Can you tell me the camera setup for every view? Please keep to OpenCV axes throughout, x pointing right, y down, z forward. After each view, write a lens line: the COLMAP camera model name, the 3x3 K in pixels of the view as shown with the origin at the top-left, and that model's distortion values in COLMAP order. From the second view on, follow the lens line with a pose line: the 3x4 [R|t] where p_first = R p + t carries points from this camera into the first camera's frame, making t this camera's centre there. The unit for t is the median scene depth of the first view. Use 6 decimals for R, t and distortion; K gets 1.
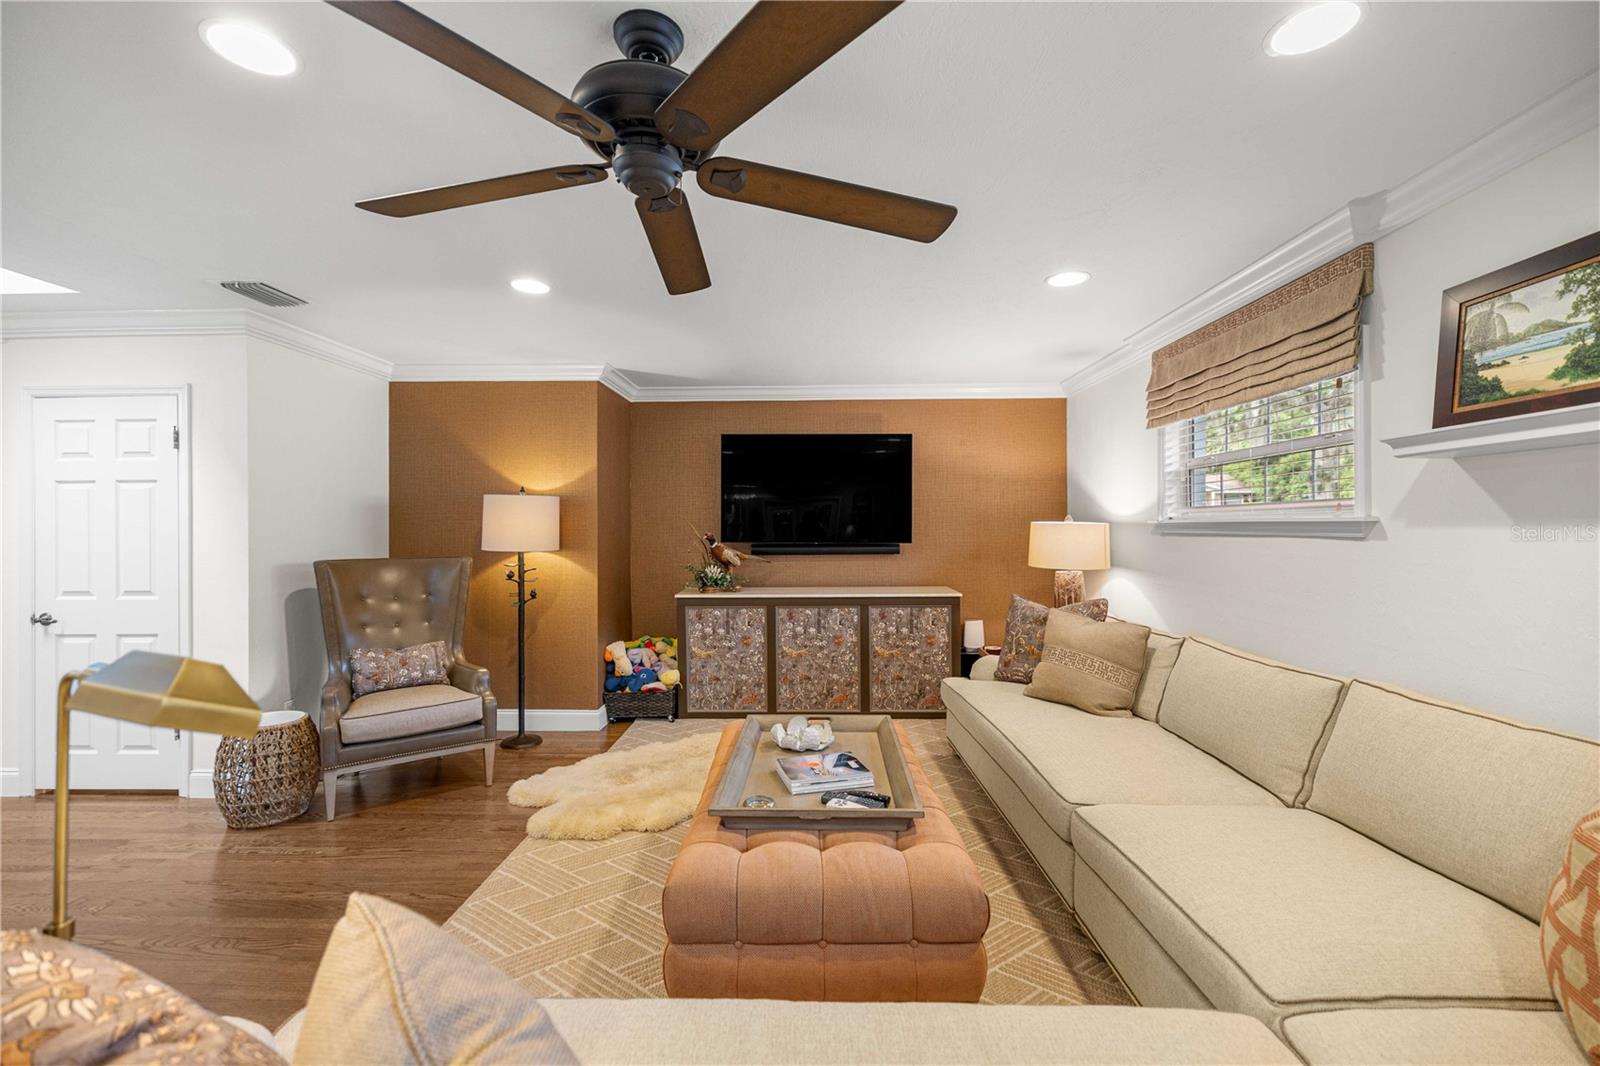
lens RADIAL K [[675.1, 0, 800.6], [0, 675.1, 530.2], [0, 0, 1]] dist [0.002431, -0.000420]
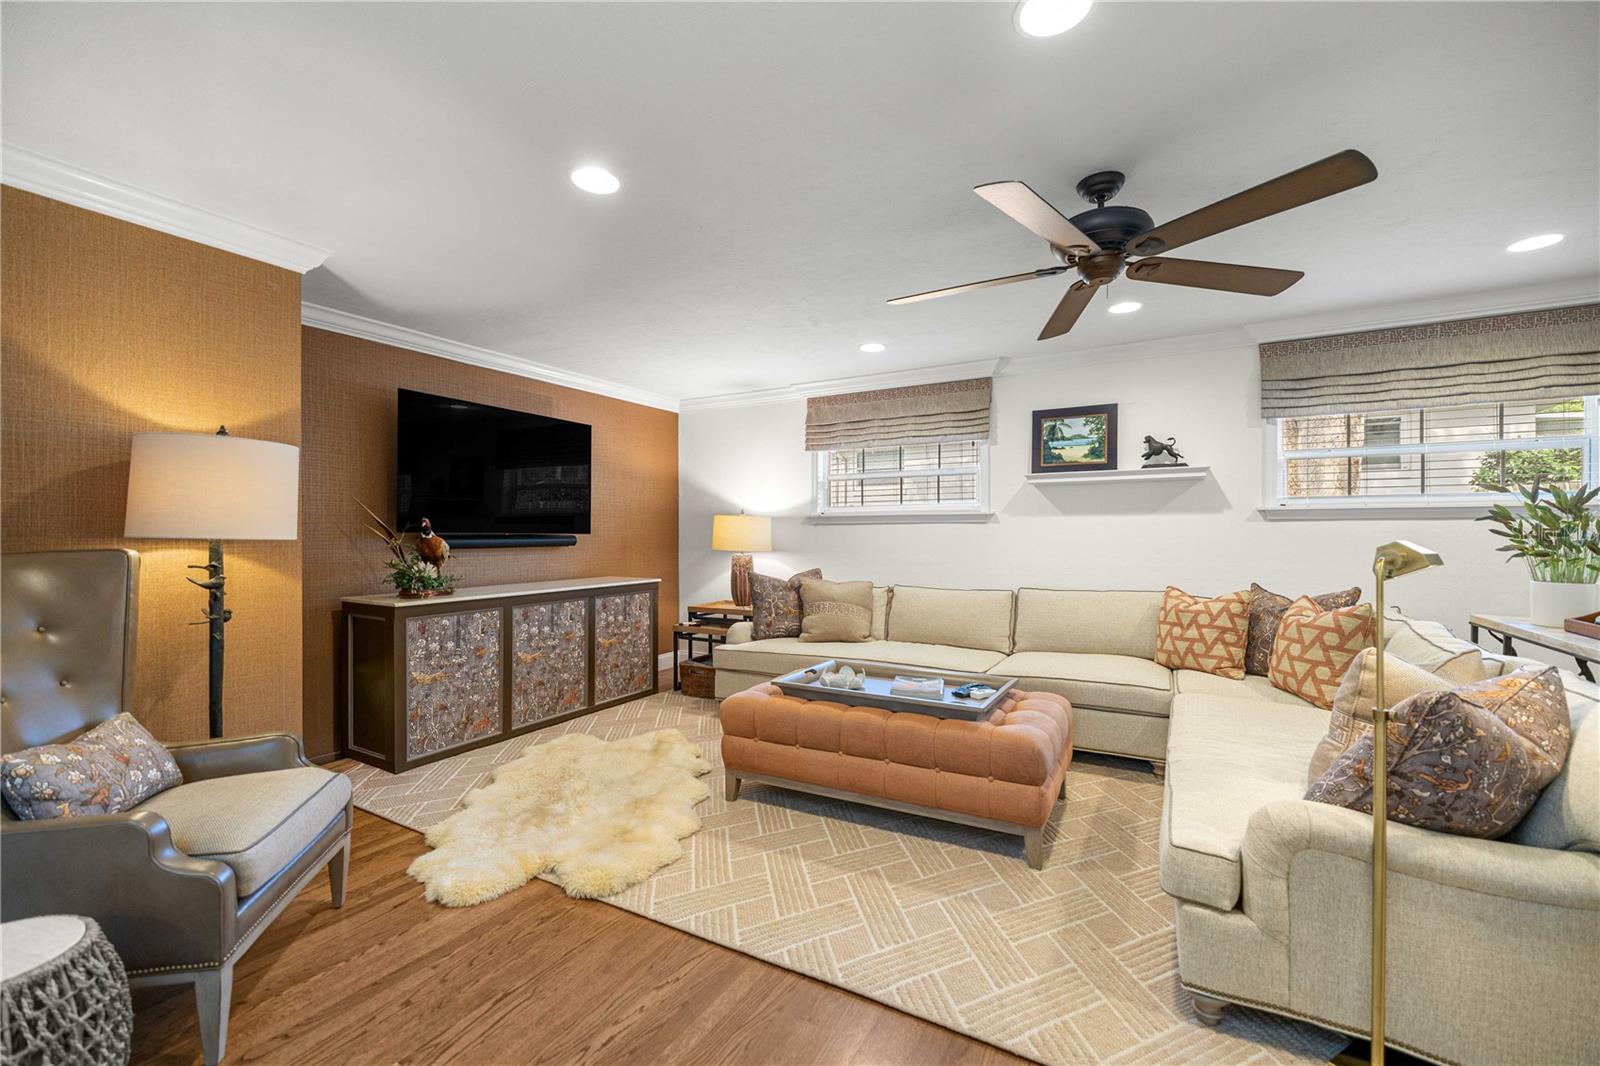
lens RADIAL K [[675.1, 0, 797.0], [0, 675.1, 535.4], [0, 0, 1]] dist [0.002431, -0.000420]
pose [[0.474898, 0.001124, 0.880040, -0.646172], [0.004330, 0.999984, -0.003614, 0.029184], [-0.880030, 0.005526, 0.474886, 0.291537]]
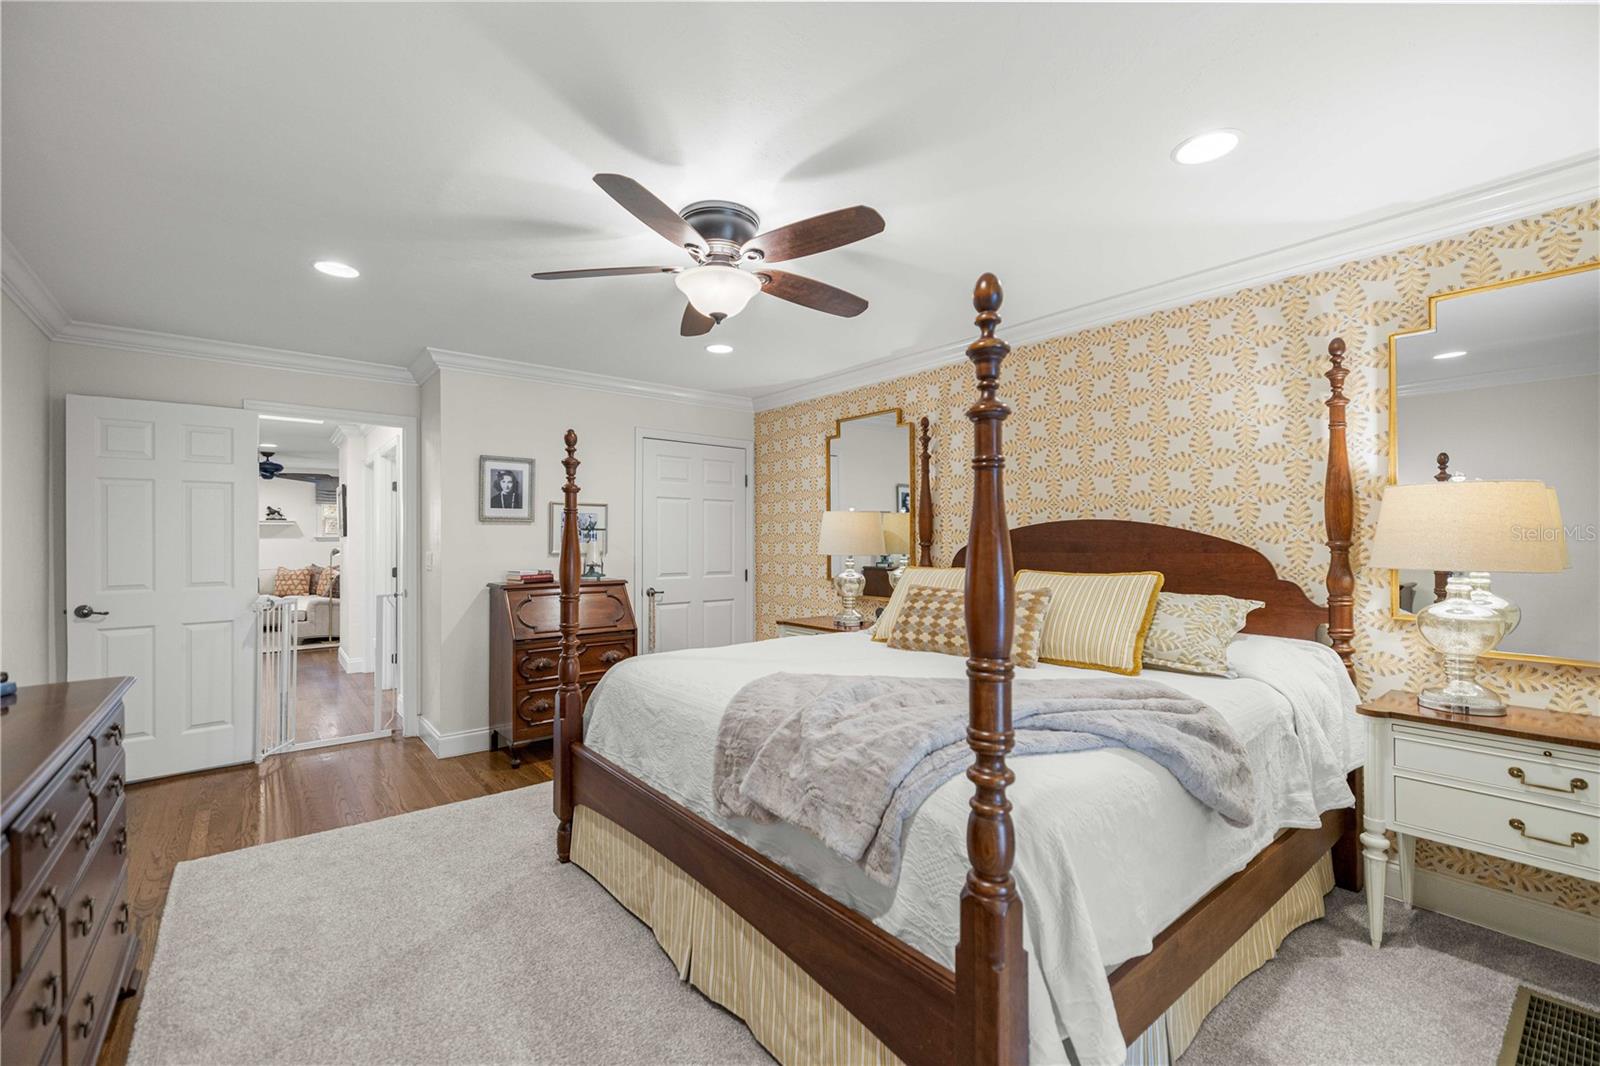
lens RADIAL K [[675.1, 0, 787.1], [0, 675.1, 533.2], [0, 0, 1]] dist [0.002431, -0.000420]
pose [[-0.646991, 0.016293, 0.762323, -2.497664], [0.009877, 0.999867, -0.012987, 0.028043], [-0.762433, -0.000873, -0.647066, 0.453233]]
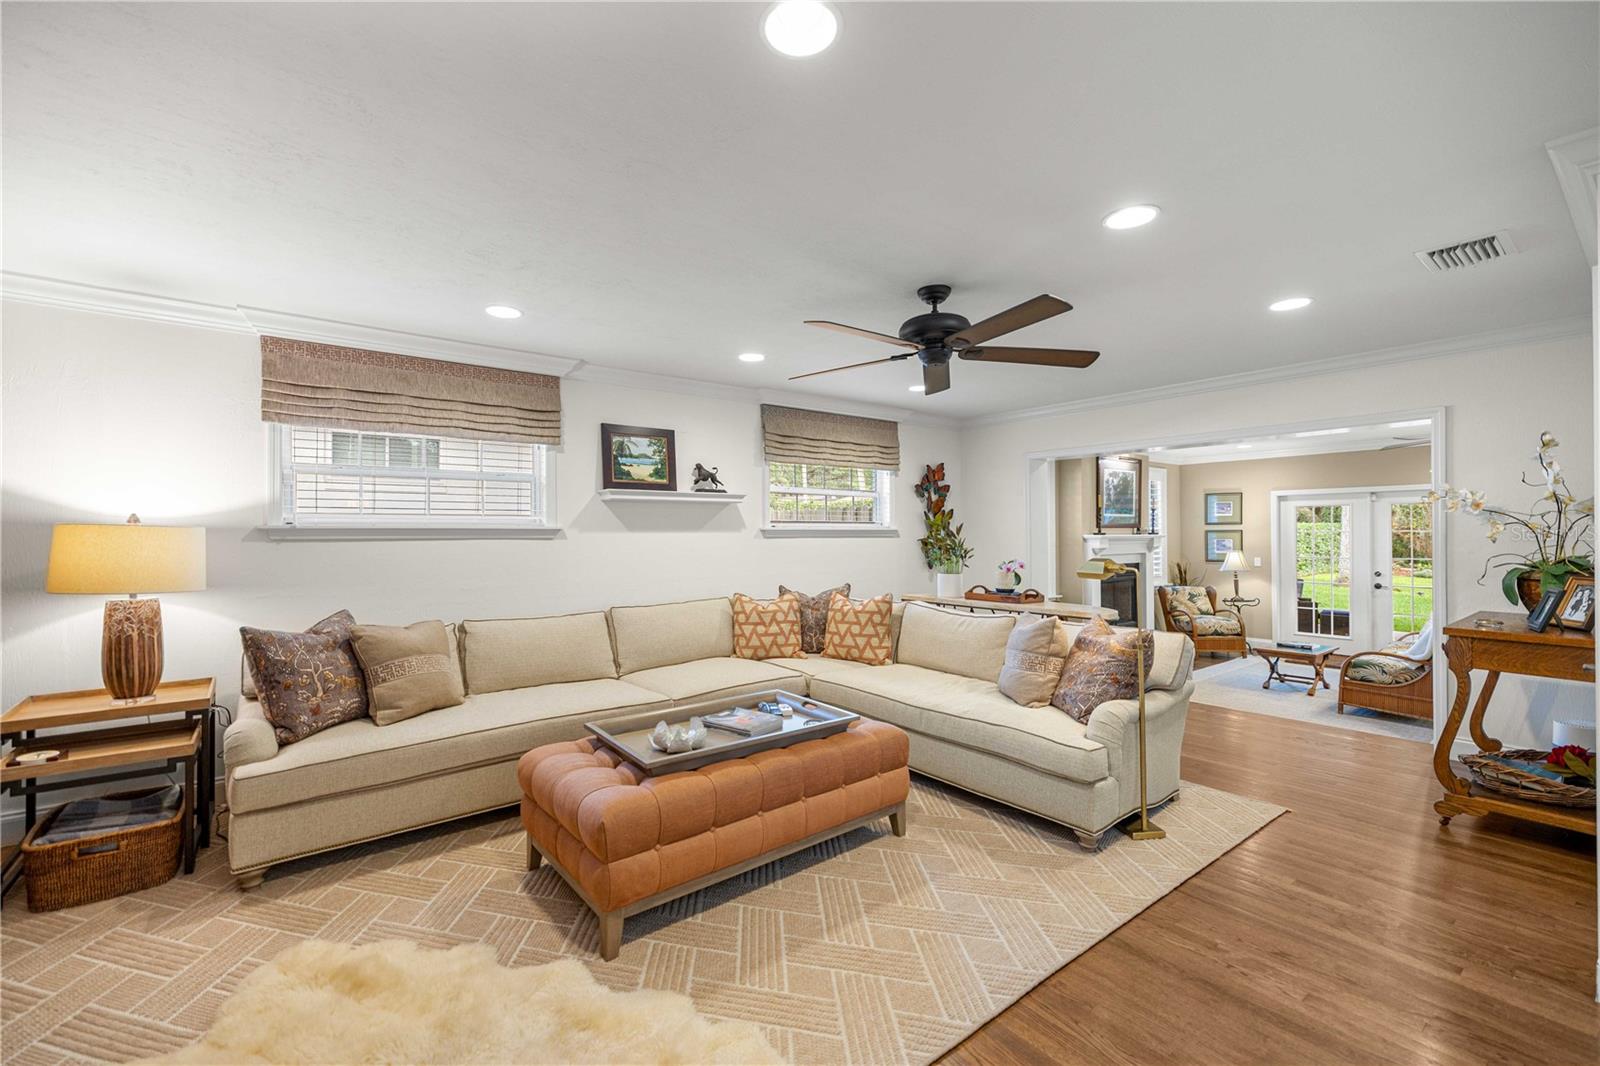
lens RADIAL K [[675.1, 0, 799.8], [0, 675.1, 536.4], [0, 0, 1]] dist [0.002431, -0.000420]
pose [[-0.633356, 0.005669, 0.773840, -0.518115], [0.010998, 0.999938, 0.001676, 0.005263], [-0.773782, 0.009572, -0.633379, 0.874541]]
